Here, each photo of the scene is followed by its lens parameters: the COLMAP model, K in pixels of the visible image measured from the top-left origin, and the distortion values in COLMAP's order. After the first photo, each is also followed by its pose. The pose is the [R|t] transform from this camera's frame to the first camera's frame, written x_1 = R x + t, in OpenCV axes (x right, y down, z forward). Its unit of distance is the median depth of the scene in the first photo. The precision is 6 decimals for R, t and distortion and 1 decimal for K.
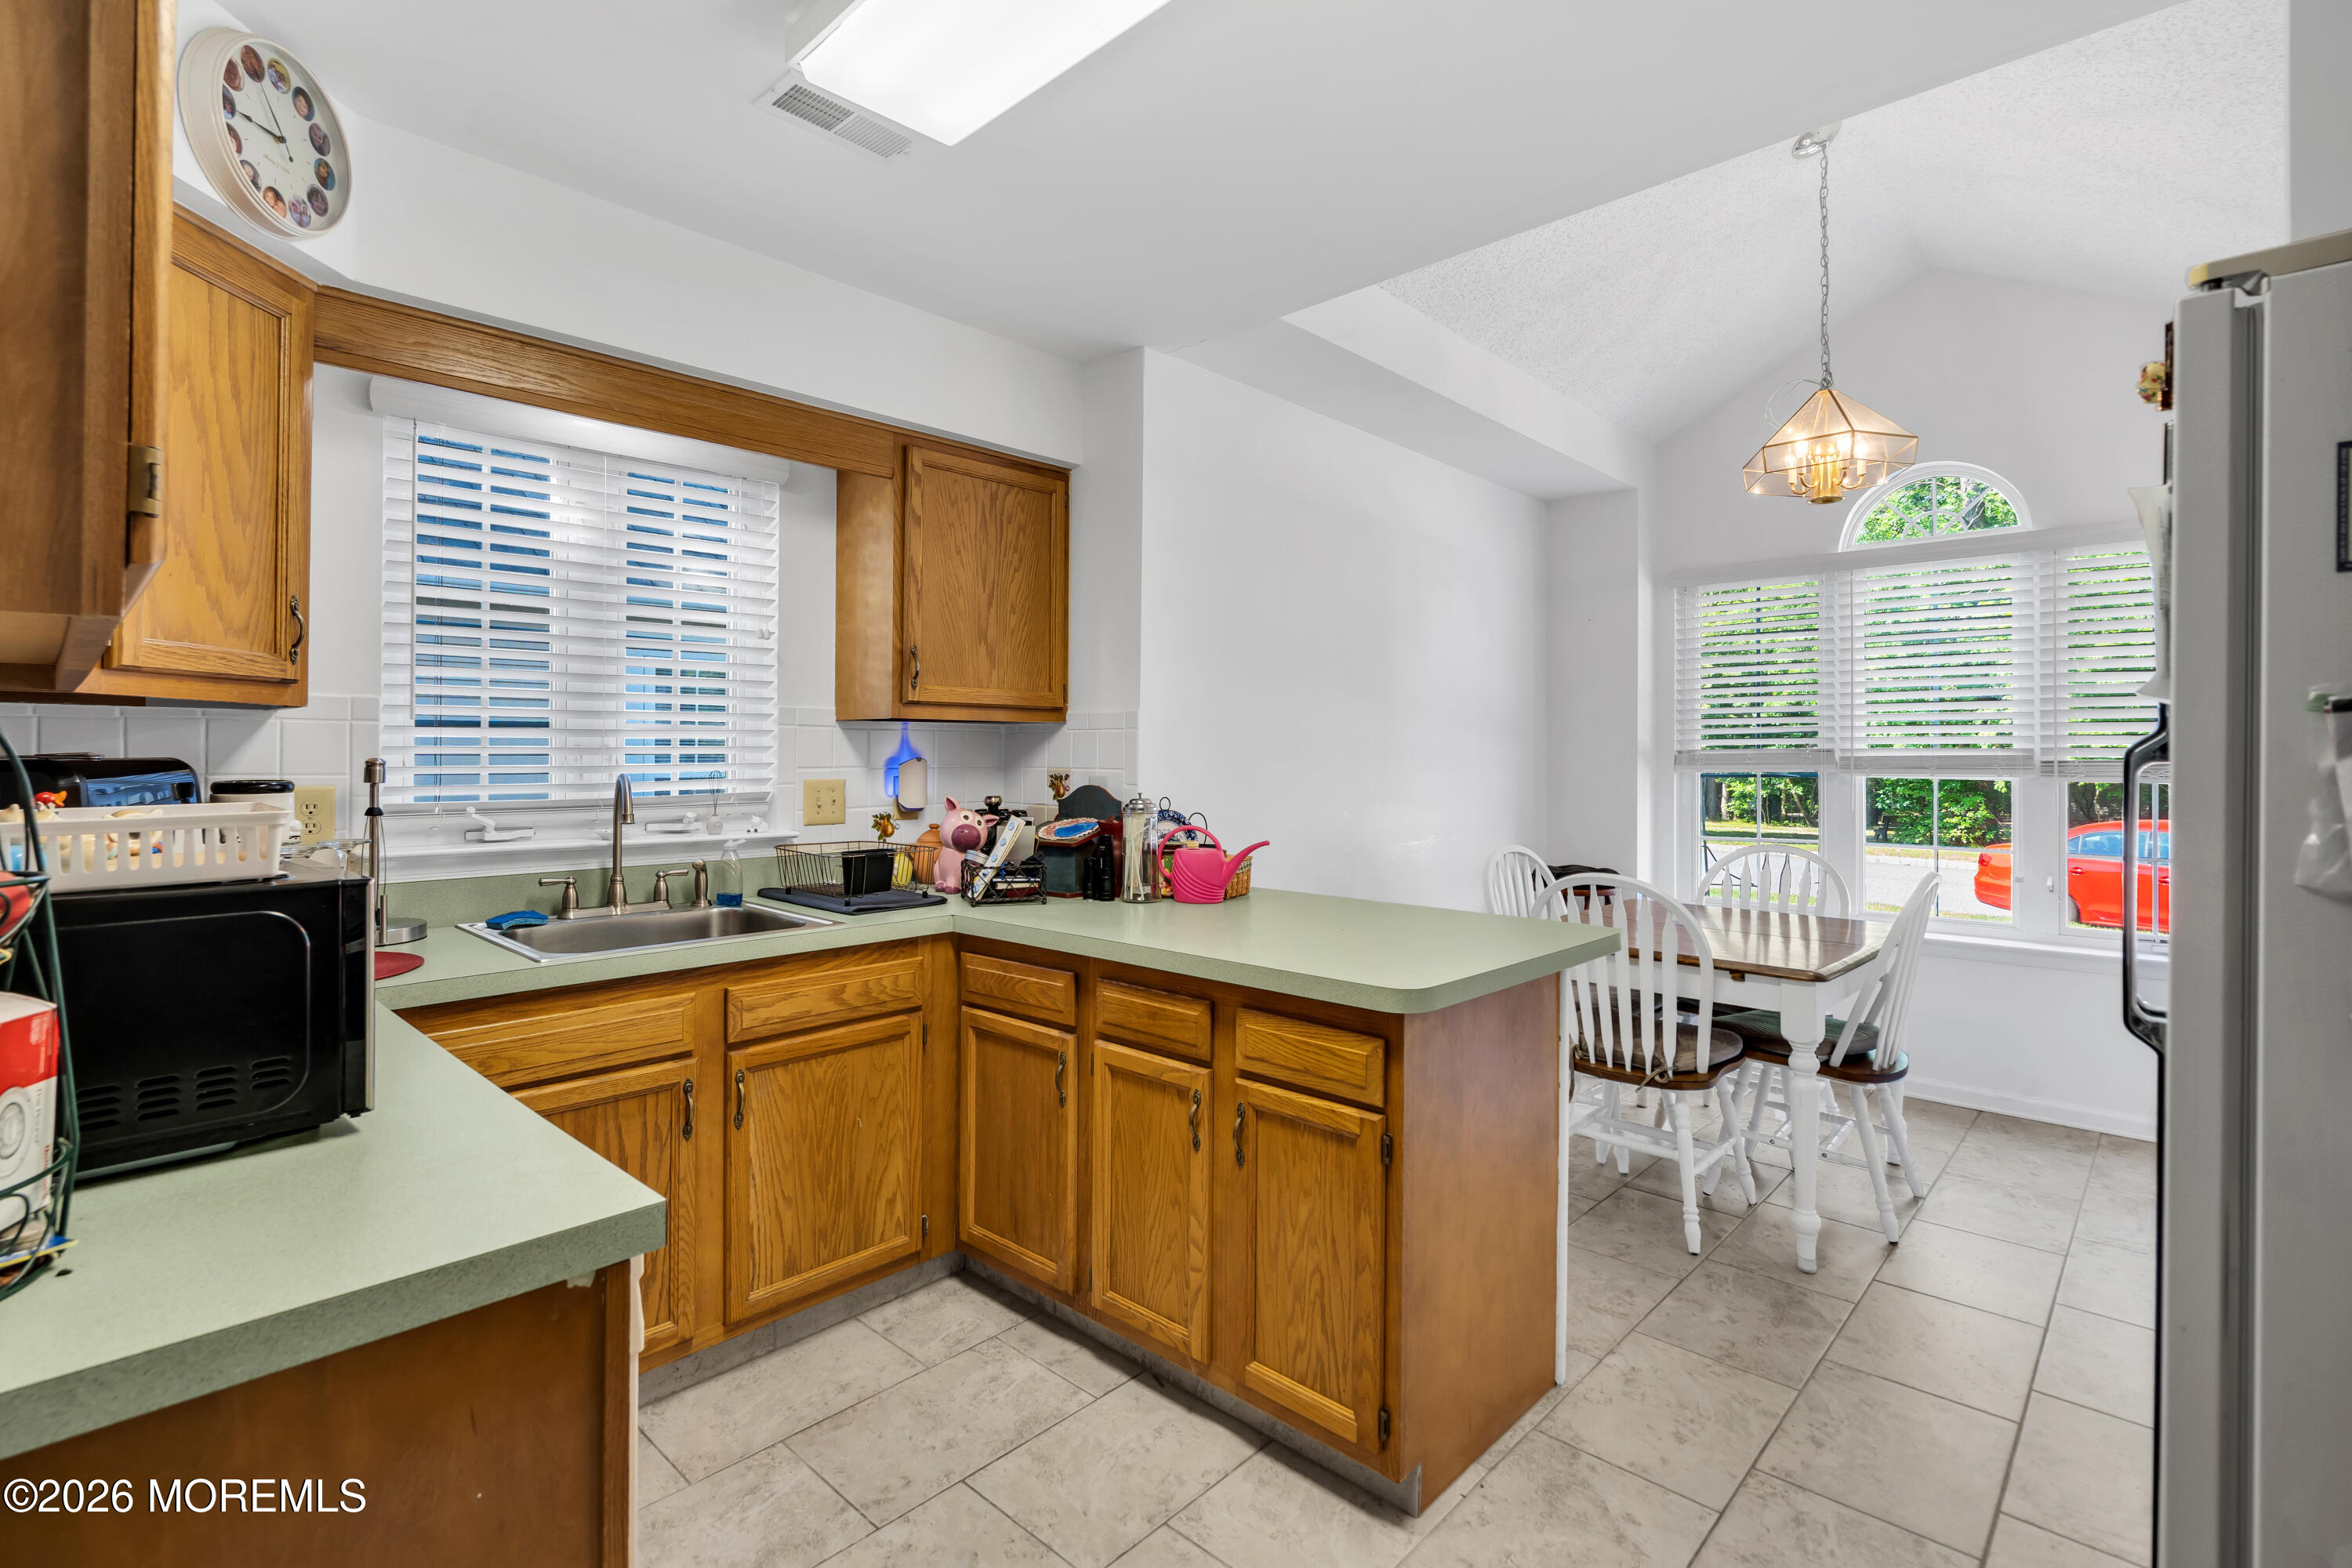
lens RADIAL K [[1084.9, 0, 1167.5], [0, 1084.9, 750.0], [0, 0, 1]] dist [0.002760, 0.000068]
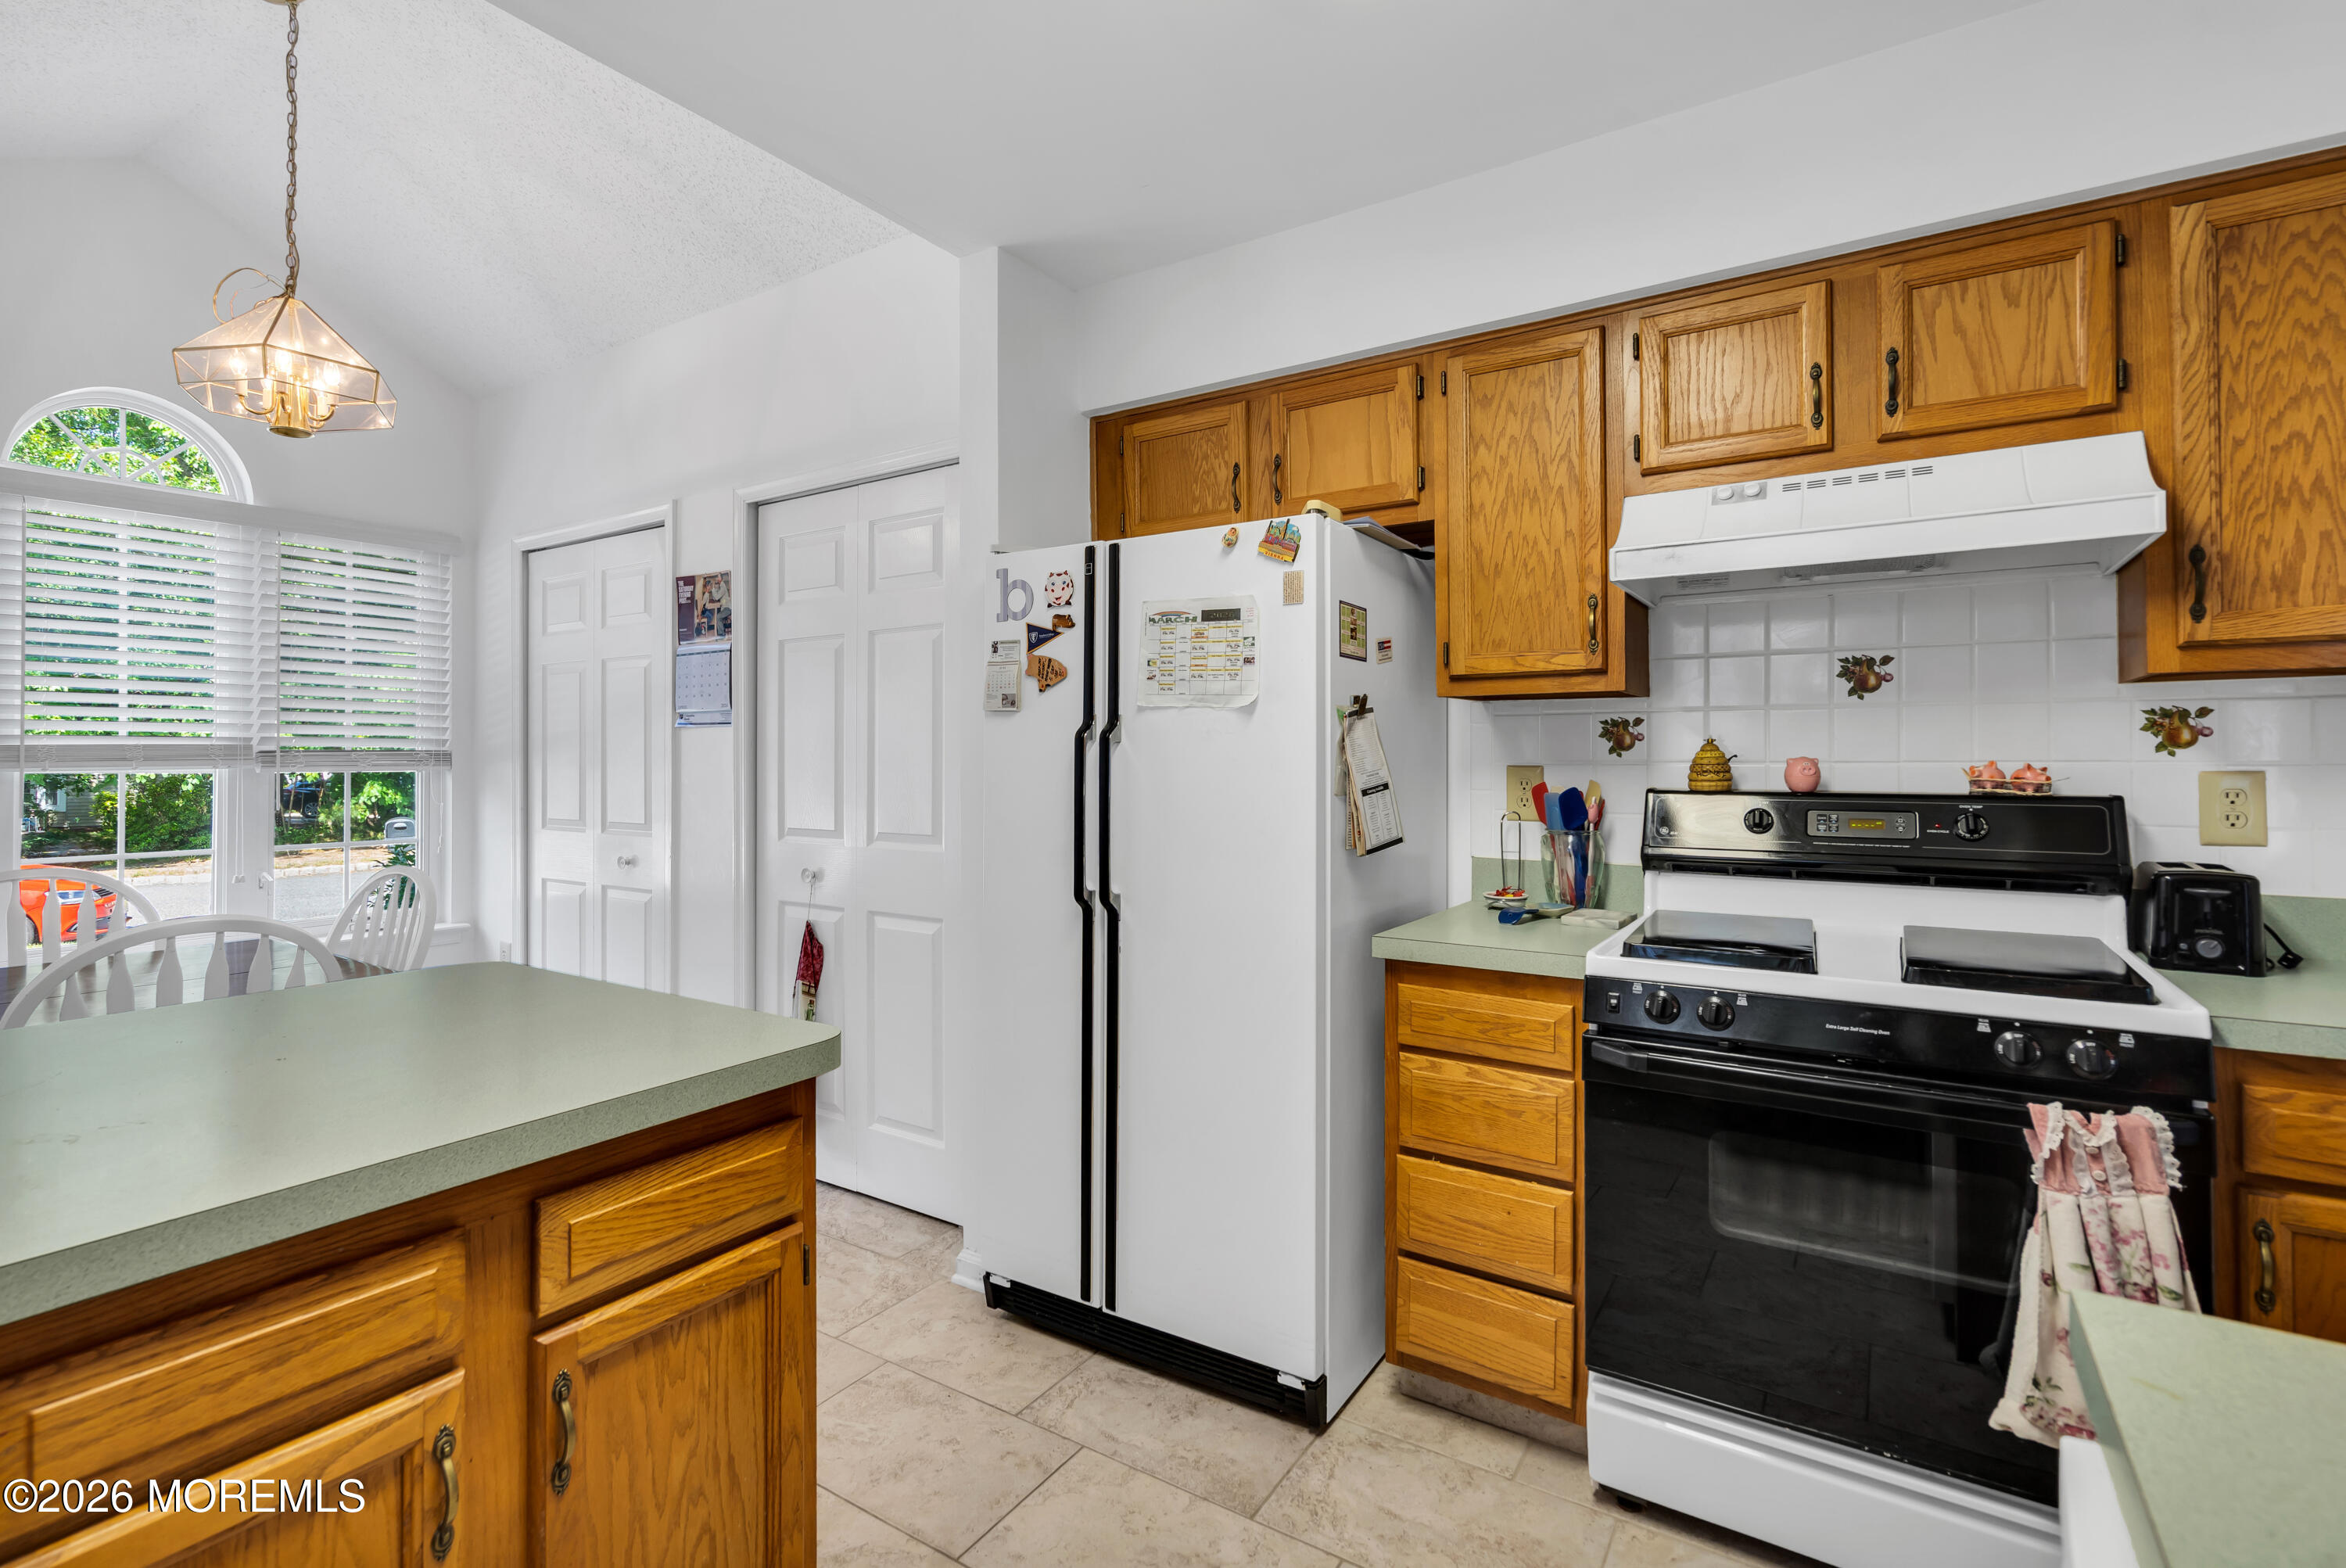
lens RADIAL K [[1082.2, 0, 1138.6], [0, 1082.2, 749.9], [0, 0, 1]] dist [0.002760, 0.000068]
pose [[-0.179228, 0.004364, 0.983798, -0.247943], [-0.005360, 0.999971, -0.005412, 0.009993], [-0.983793, -0.006244, -0.179200, 0.400926]]
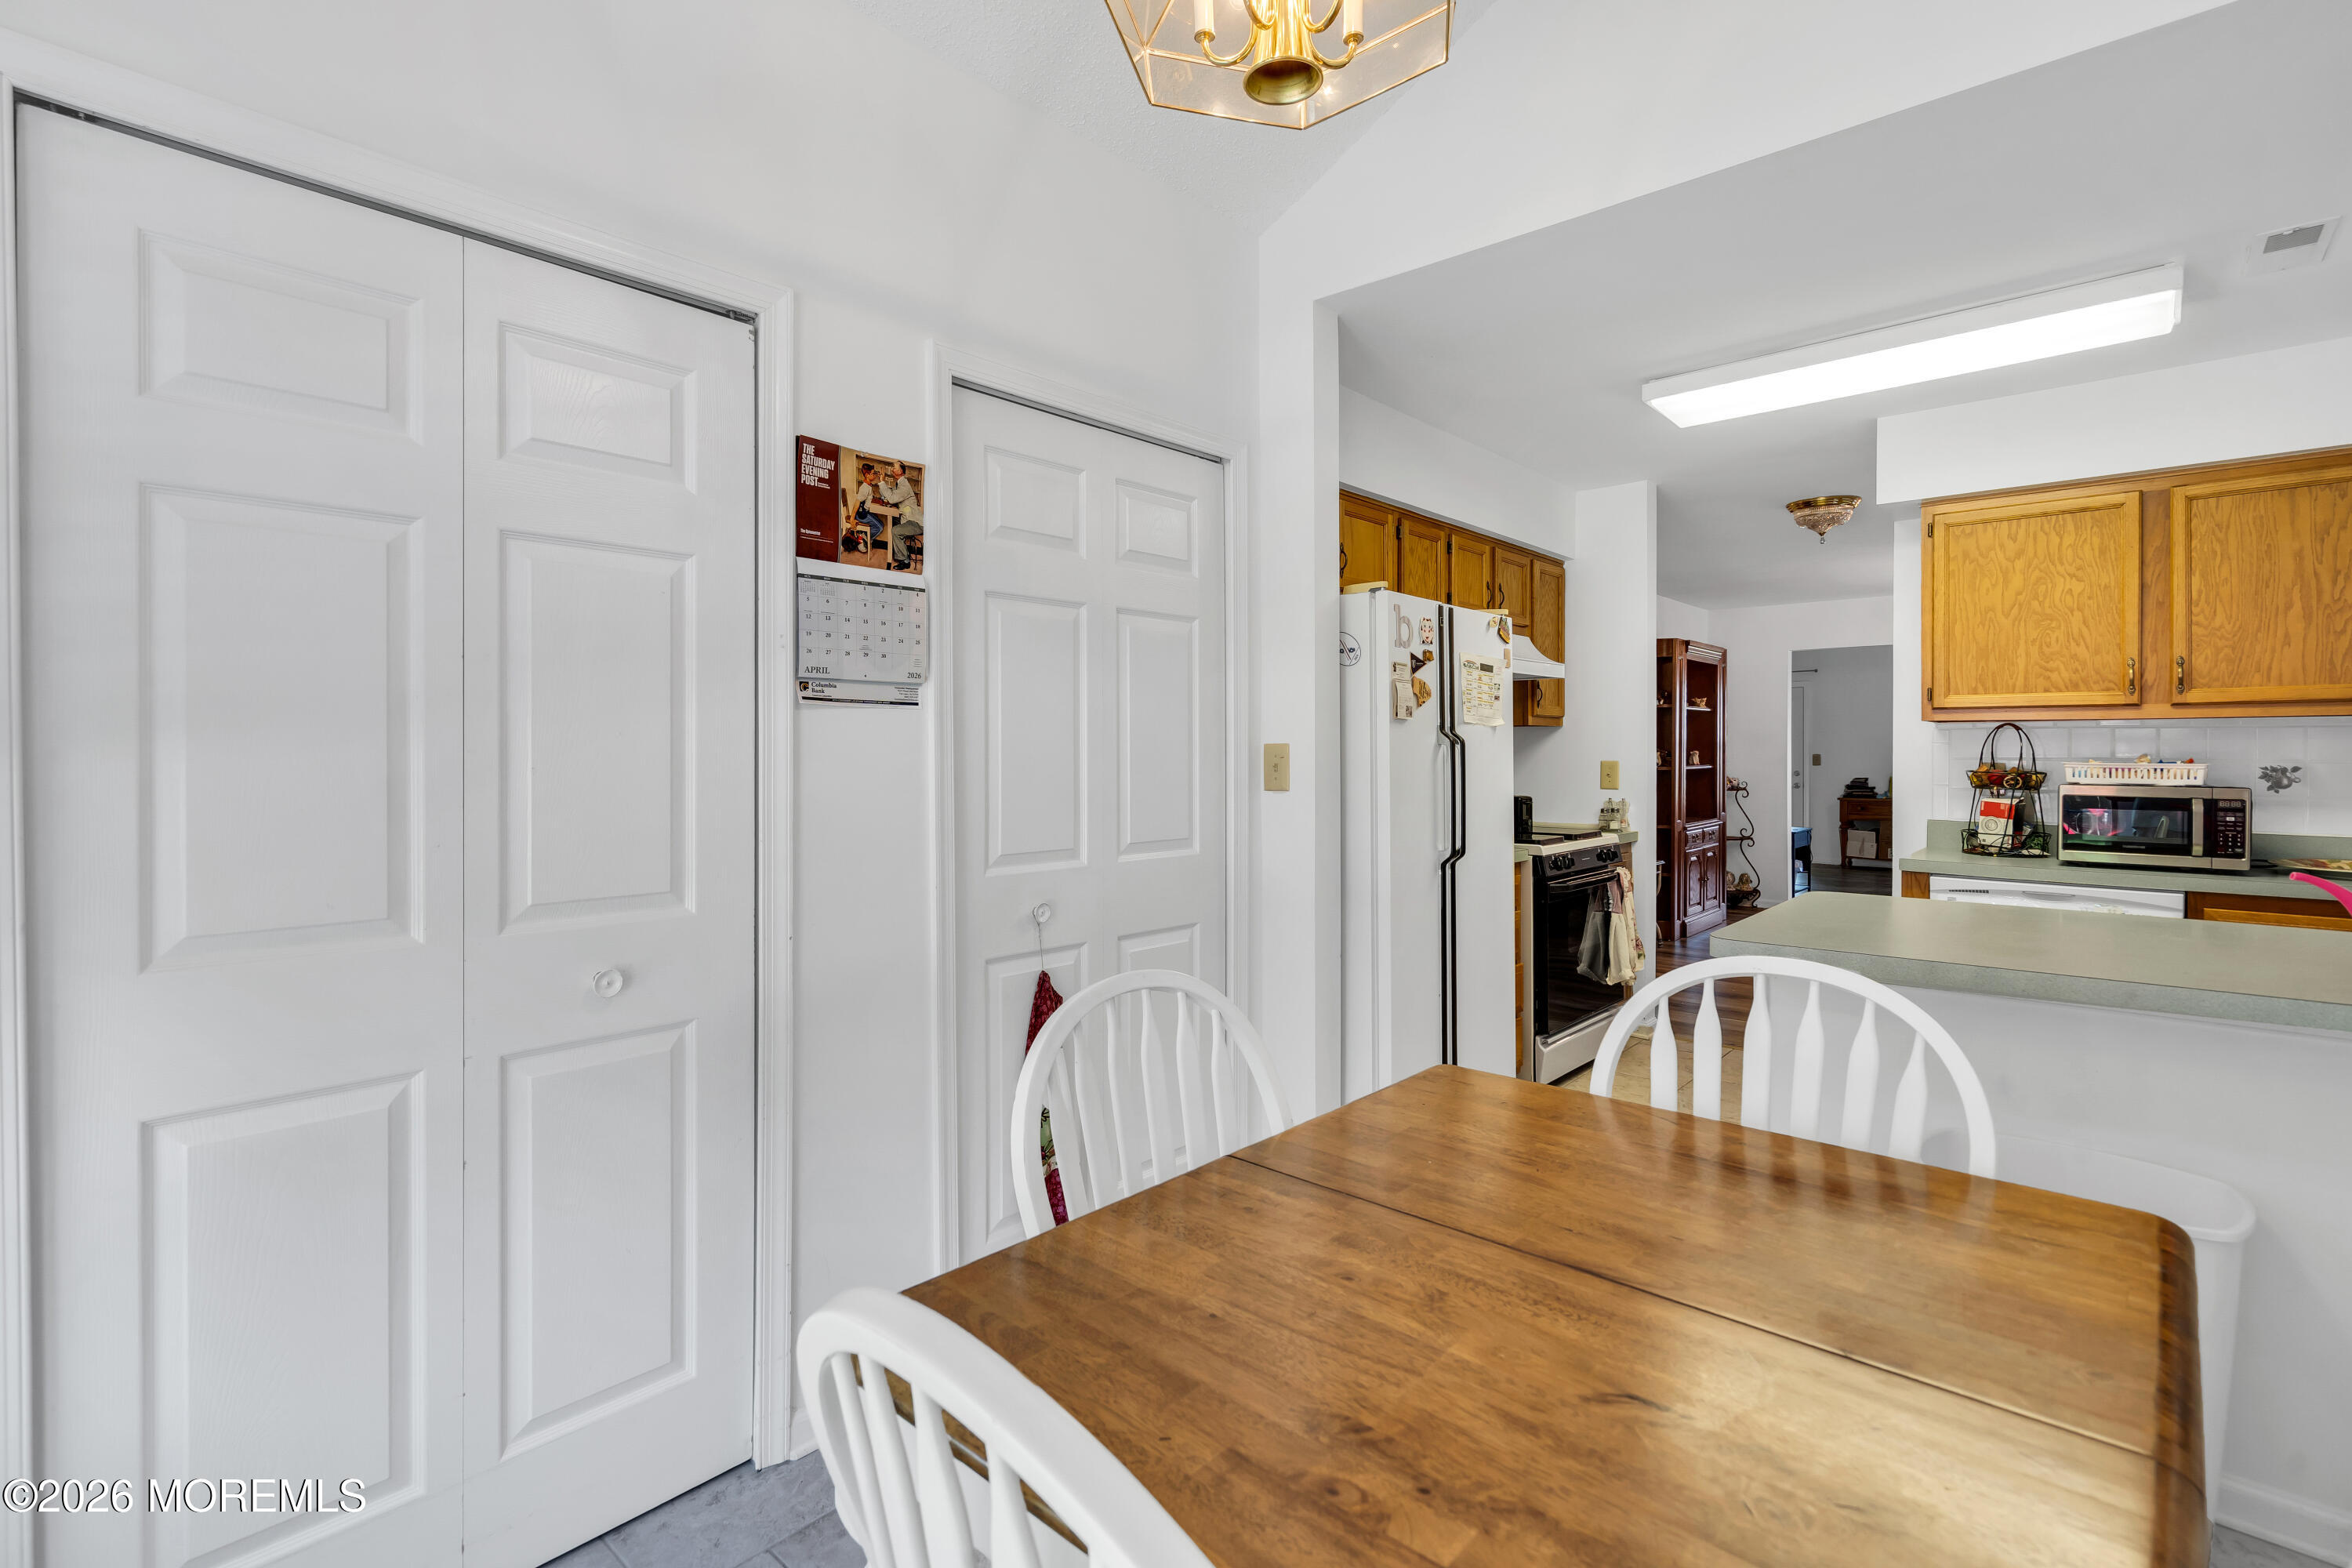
lens RADIAL K [[1084.9, 0, 1170.4], [0, 1084.9, 767.6], [0, 0, 1]] dist [0.002760, 0.000068]
pose [[-0.999602, -0.000096, -0.028196, 0.516864], [-0.000266, 0.999982, 0.006029, 0.014808], [0.028195, 0.006034, -0.999584, 1.099034]]
